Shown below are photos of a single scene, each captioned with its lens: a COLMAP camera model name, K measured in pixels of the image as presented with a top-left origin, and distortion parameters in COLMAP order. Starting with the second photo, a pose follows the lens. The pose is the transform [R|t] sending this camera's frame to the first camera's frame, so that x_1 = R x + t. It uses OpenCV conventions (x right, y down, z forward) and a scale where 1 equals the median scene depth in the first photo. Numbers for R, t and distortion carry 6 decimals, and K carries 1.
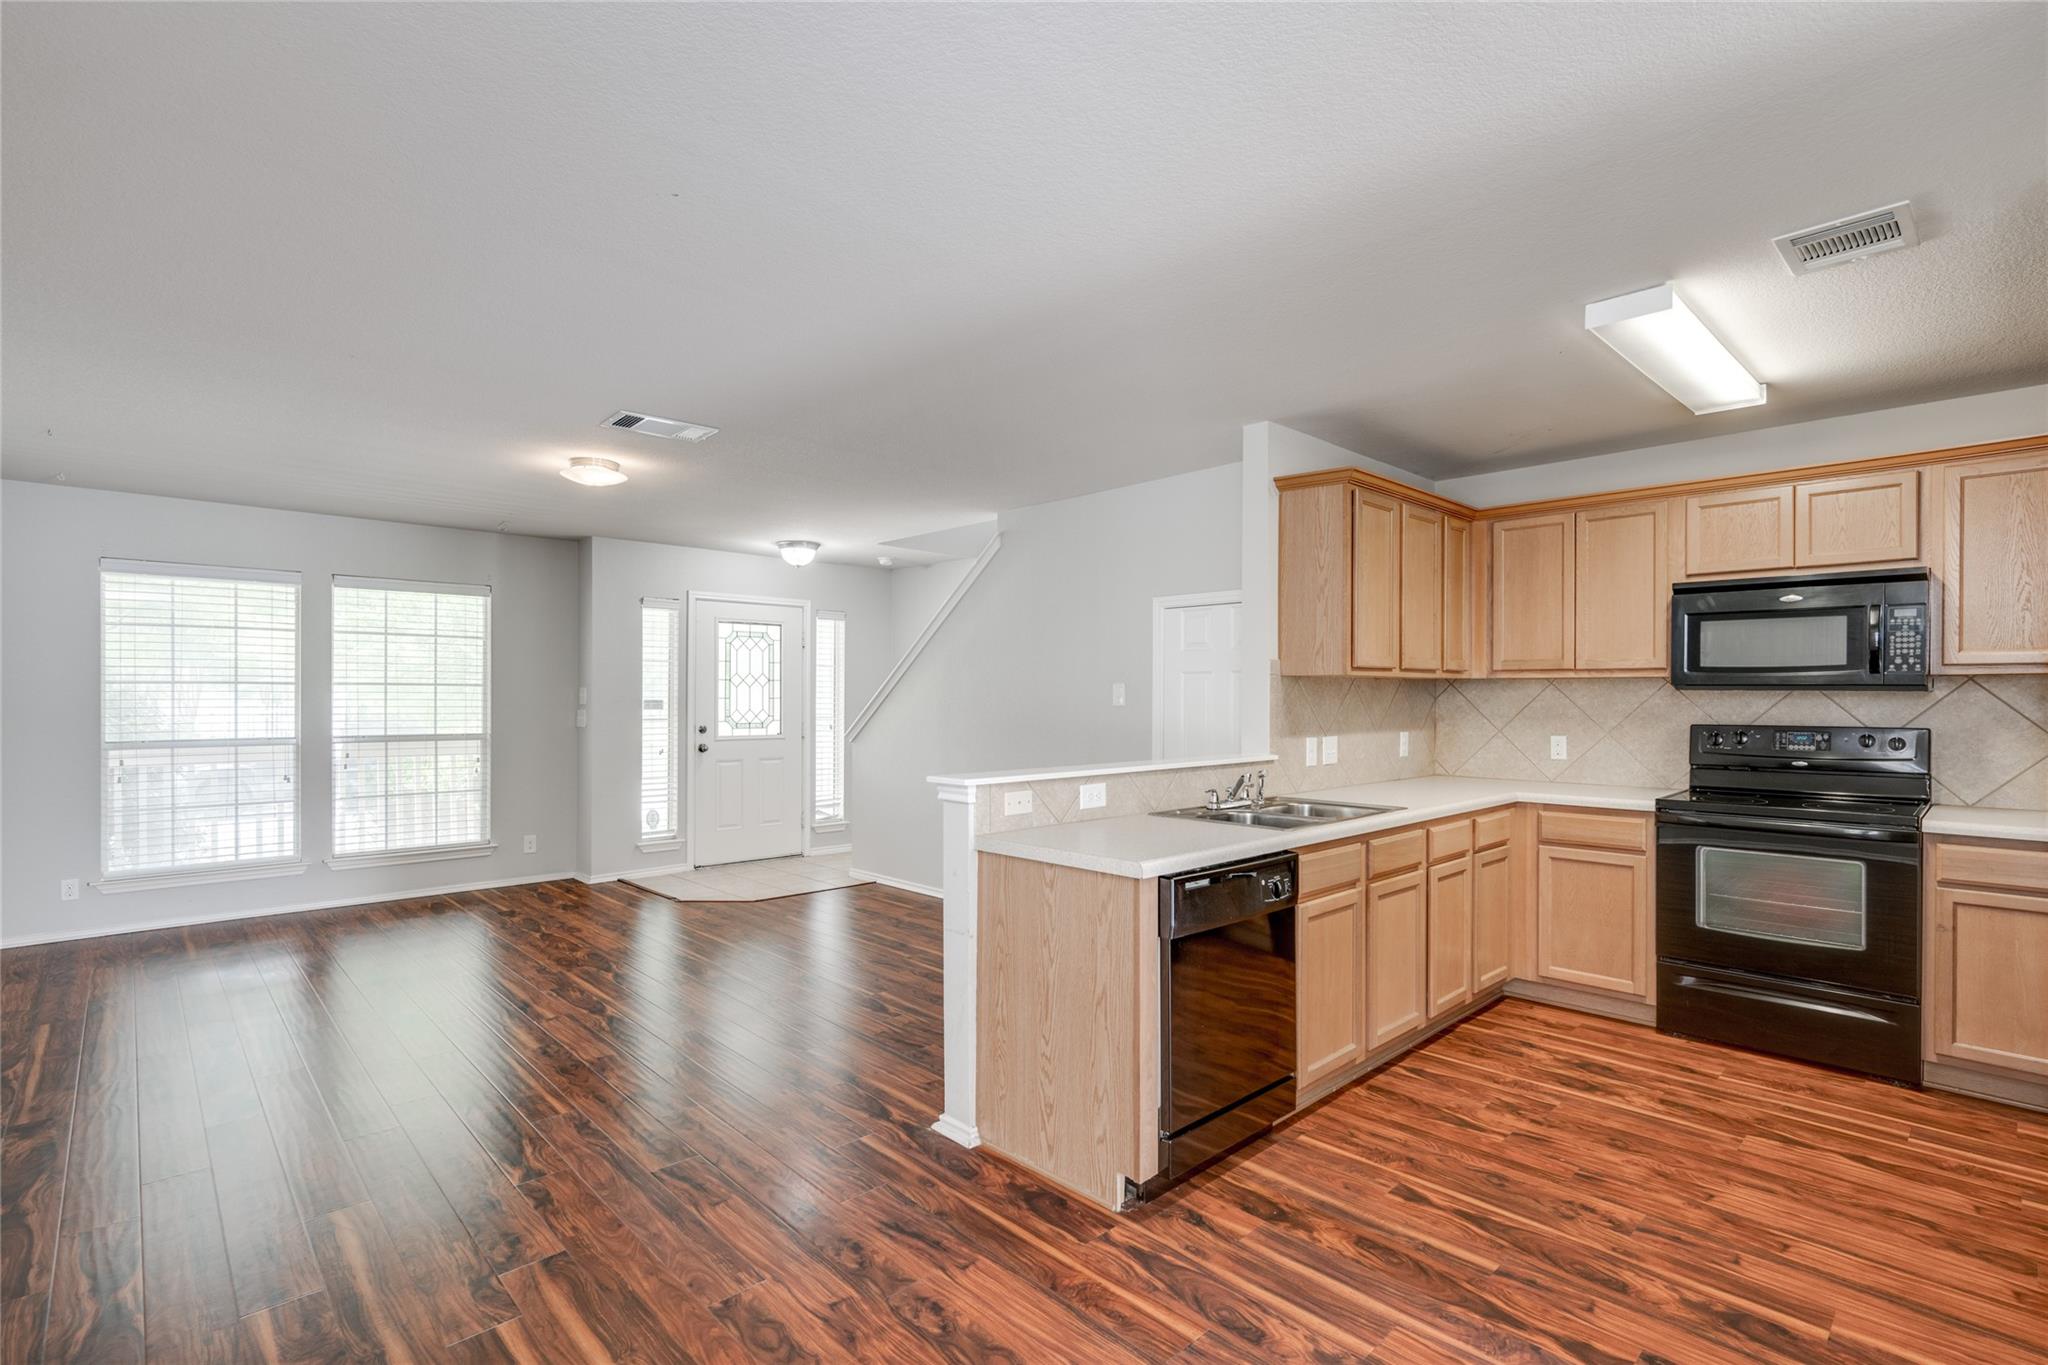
lens RADIAL K [[952.7, 0, 1027.5], [0, 952.7, 700.7], [0, 0, 1]] dist [-0.001082, -0.000018]
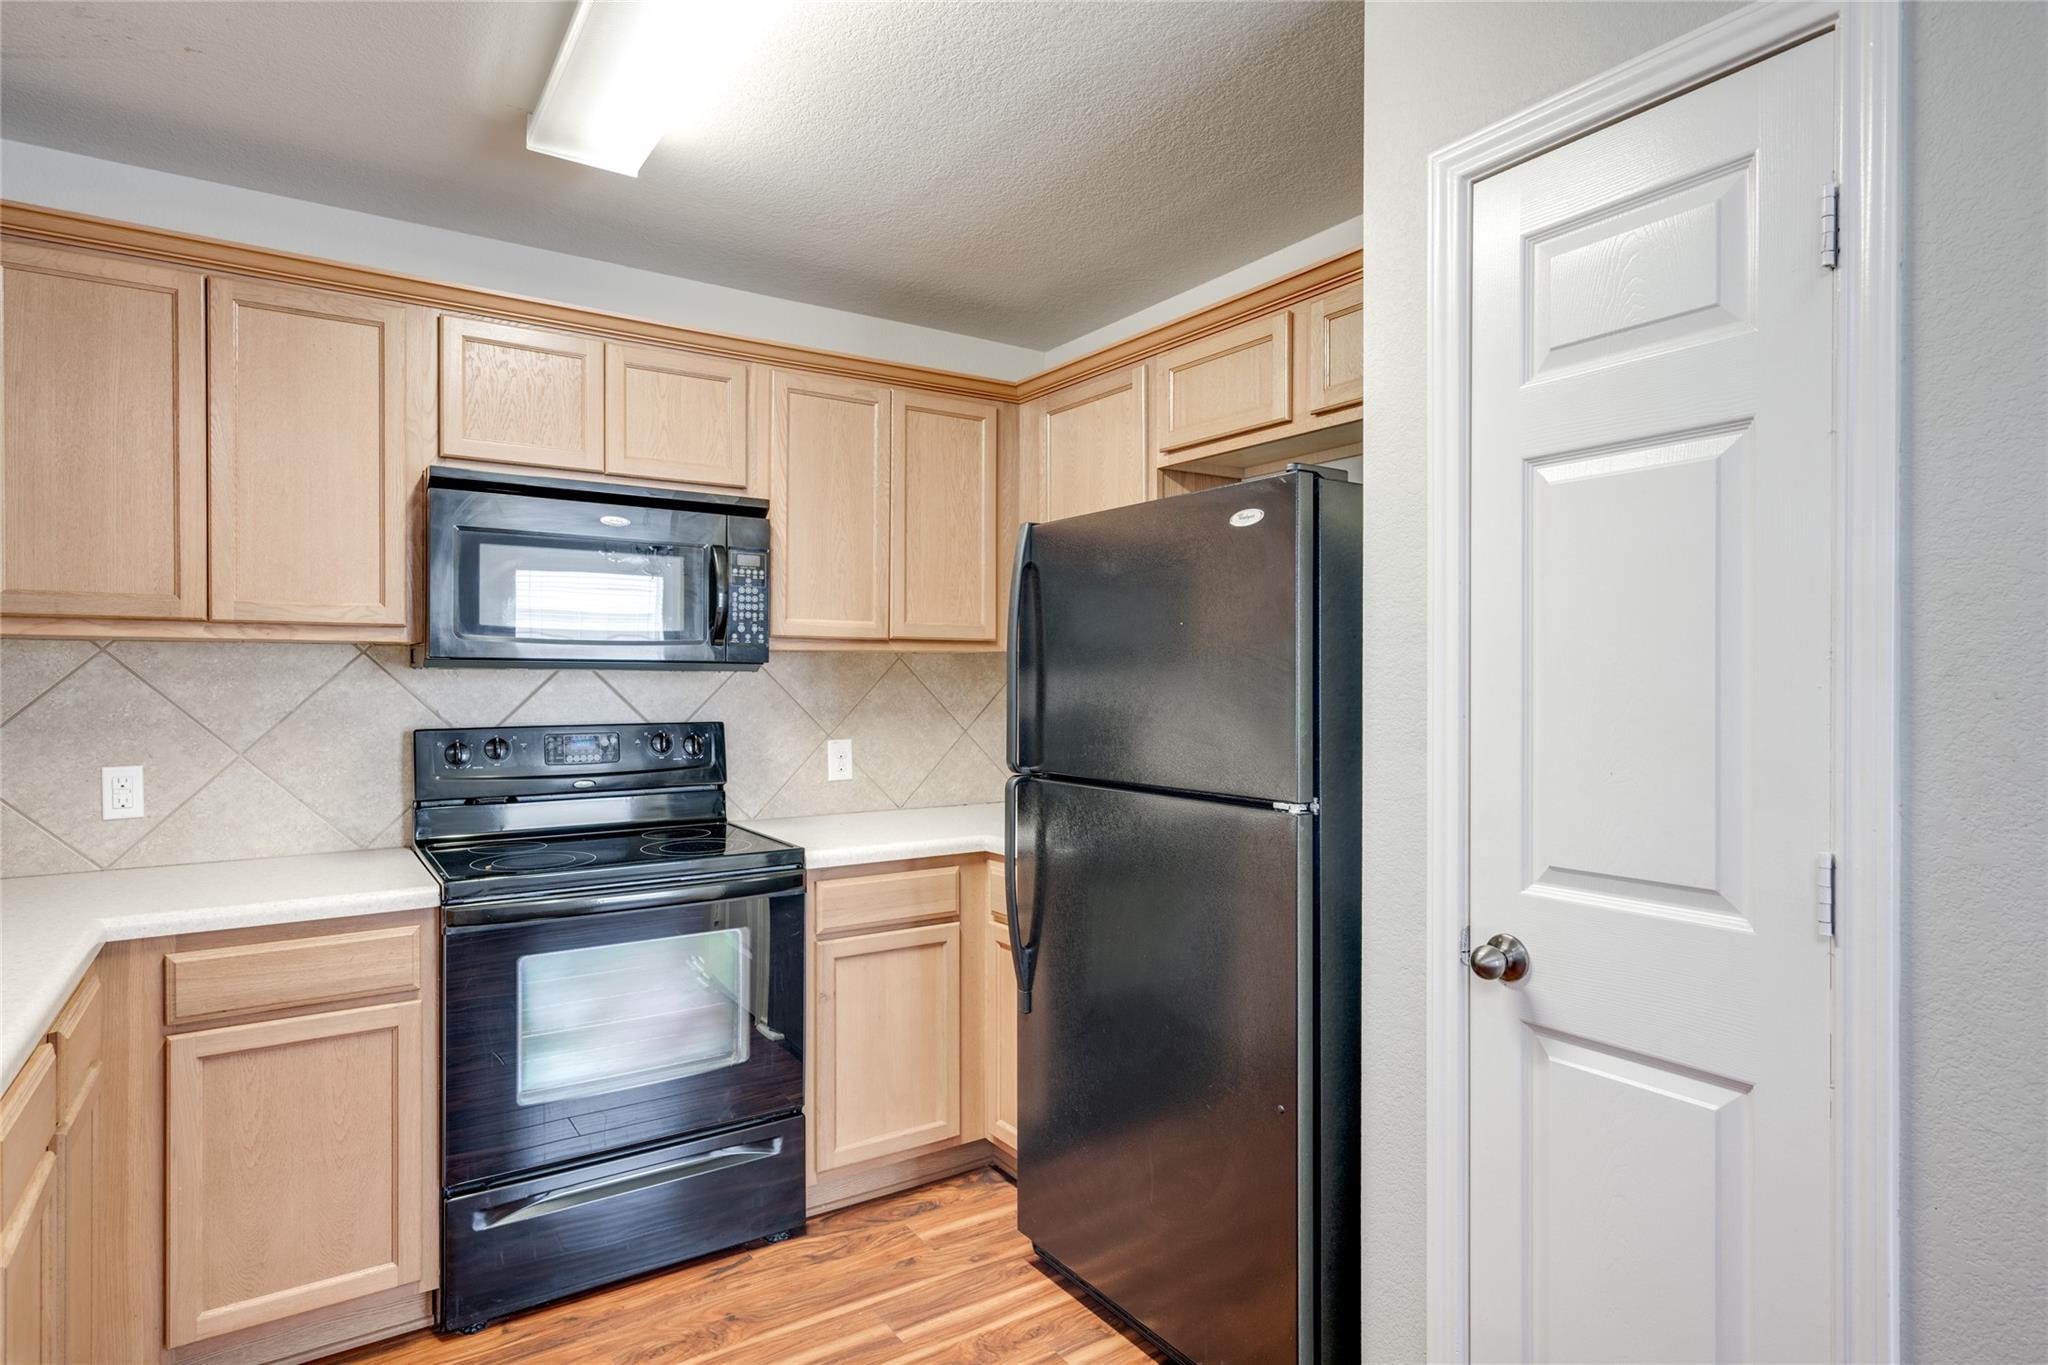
lens RADIAL K [[1093.8, 0, 1024.0], [0, 1093.8, 682.5], [0, 0, 1]] dist [0.002825, 0.000987]
pose [[0.164667, -0.005422, 0.986334, 0.135264], [0.005296, 0.999975, 0.004613, -0.003991], [-0.986335, 0.004464, 0.164691, 0.590362]]
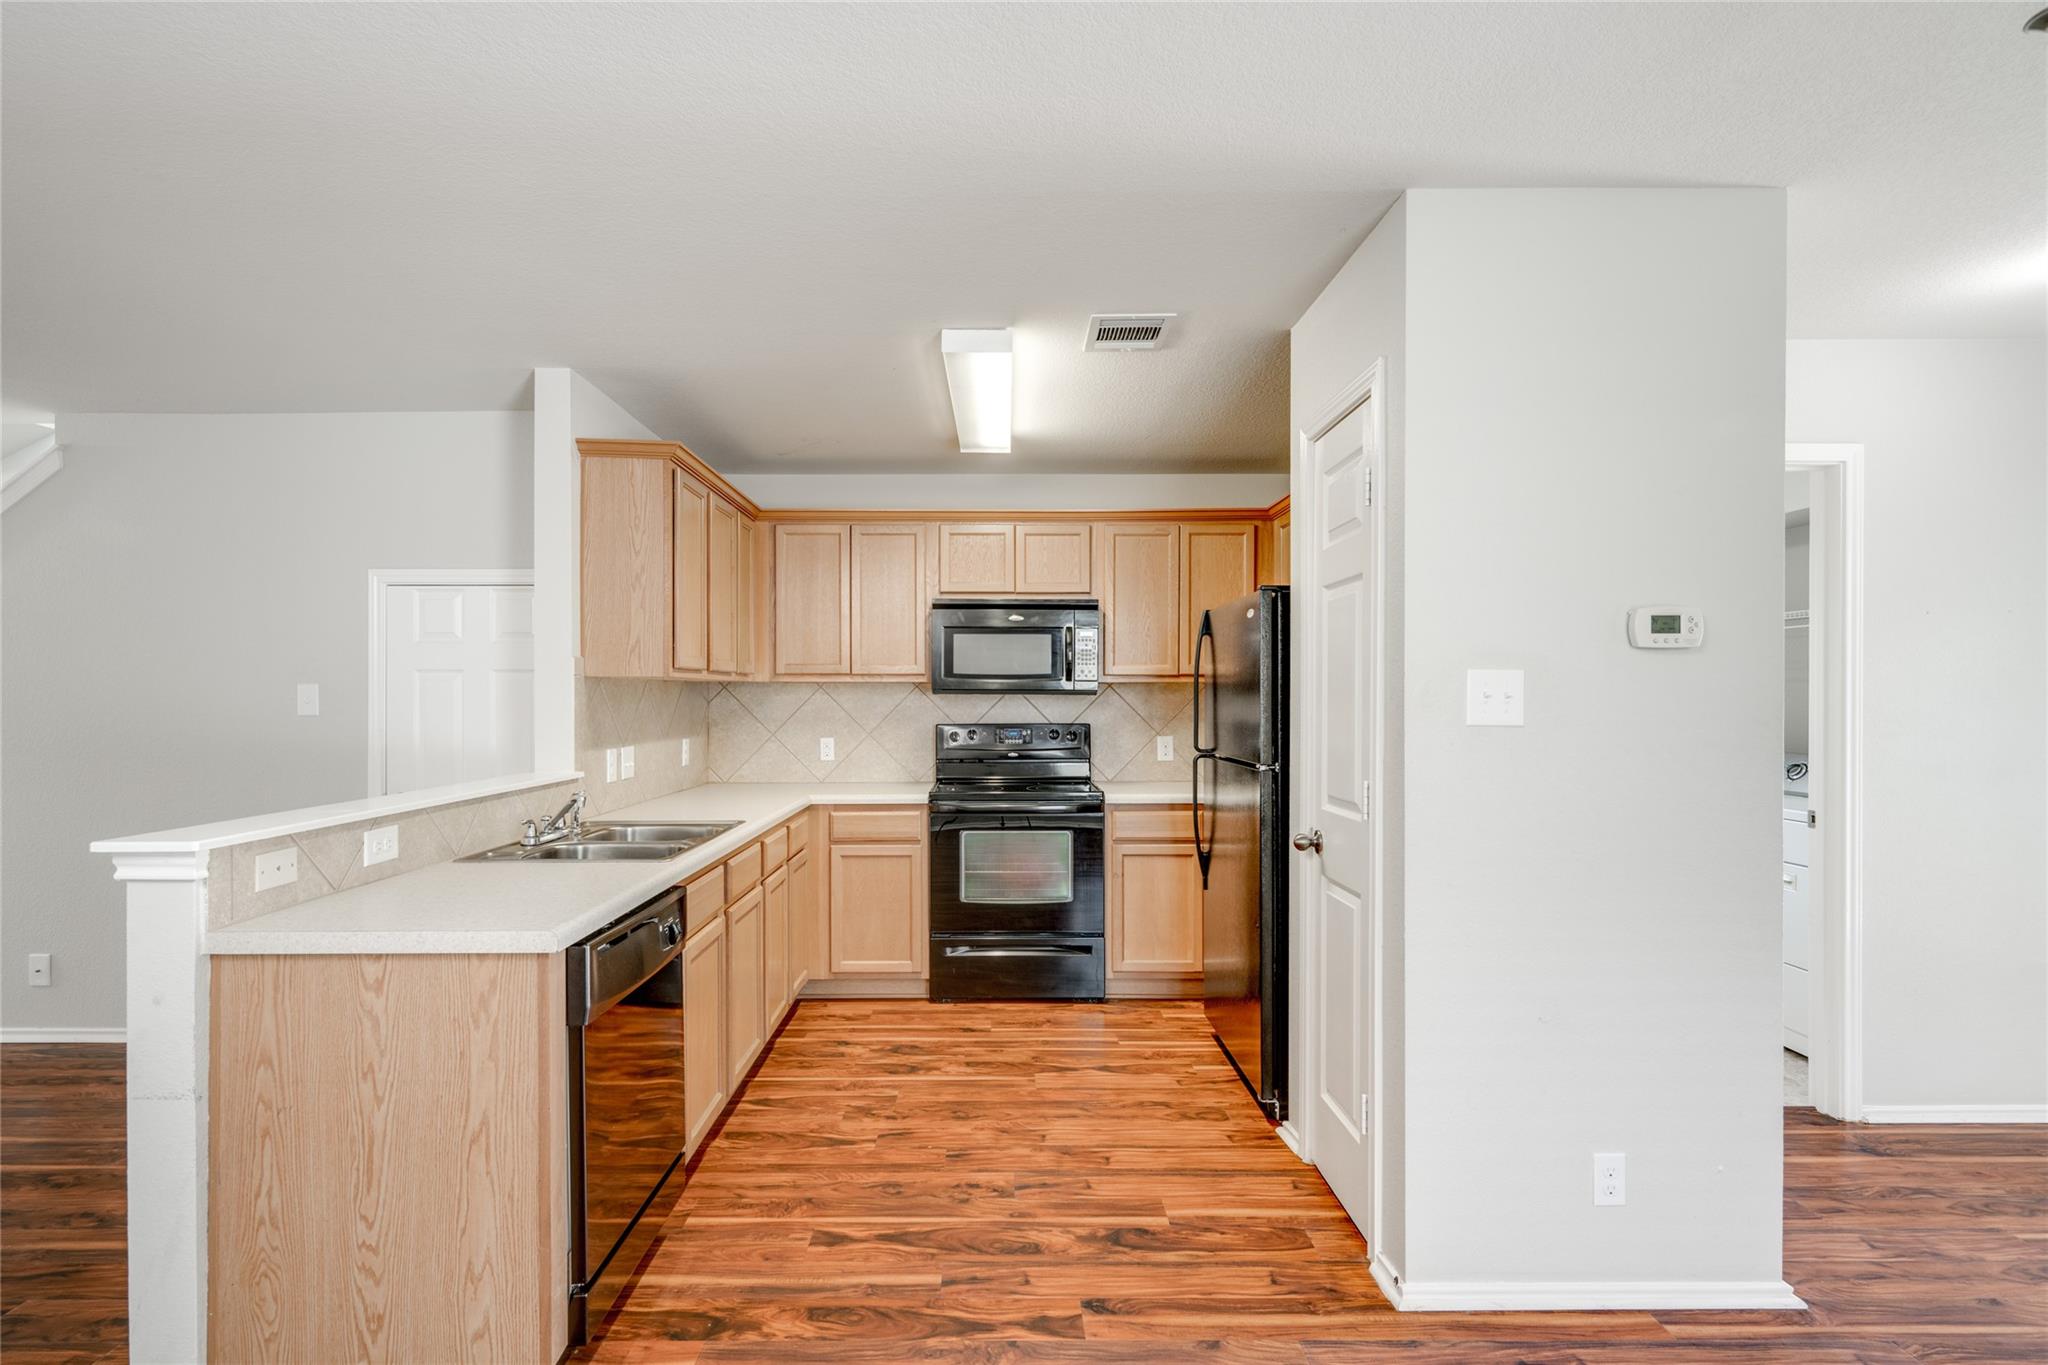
lens RADIAL K [[996.6, 0, 993.3], [0, 996.6, 701.3], [0, 0, 1]] dist [-0.001710, -0.000041]
pose [[0.690117, -0.004784, 0.723682, -0.125517], [0.006612, 0.999978, 0.000305, -0.002403], [-0.723667, 0.004574, 0.690134, 0.142786]]
